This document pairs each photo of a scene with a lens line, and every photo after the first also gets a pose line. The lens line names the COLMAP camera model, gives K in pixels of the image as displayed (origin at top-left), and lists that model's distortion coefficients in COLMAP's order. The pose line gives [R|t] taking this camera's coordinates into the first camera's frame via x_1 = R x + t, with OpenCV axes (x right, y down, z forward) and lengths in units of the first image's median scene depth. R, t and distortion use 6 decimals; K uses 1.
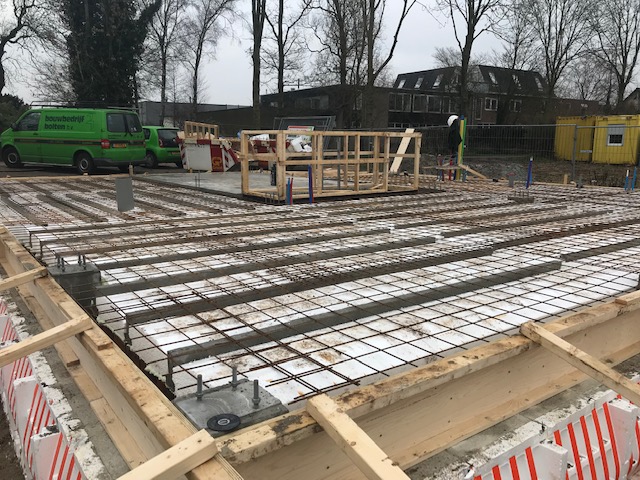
lens RADIAL K [[535.9, 0, 320.0], [0, 535.9, 240.0], [0, 0, 1]] dist [0.011292, 0.001052]
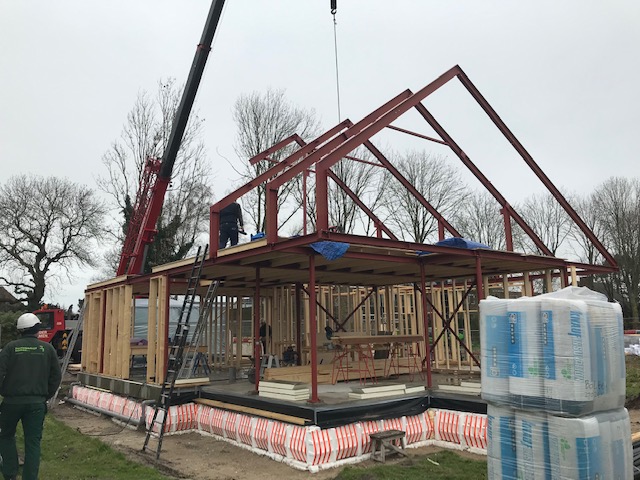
lens RADIAL K [[541.1, 0, 320.0], [0, 541.1, 240.0], [0, 0, 1]] dist [0.068268, -0.085001]
pose [[0.998771, -0.019062, 0.045742, -0.019066], [0.033317, 0.941598, -0.335088, 0.033349], [-0.036683, 0.336200, 0.941076, -0.257088]]
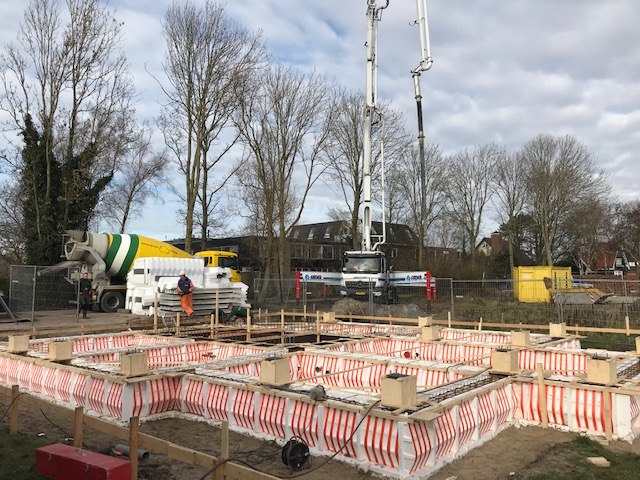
lens RADIAL K [[541.1, 0, 320.0], [0, 541.1, 240.0], [0, 0, 1]] dist [0.068268, -0.085001]
pose [[0.975525, 0.000468, 0.219889, -0.079403], [0.055753, 0.966794, -0.249401, 0.017509], [-0.212704, 0.255556, 0.943106, -0.143883]]
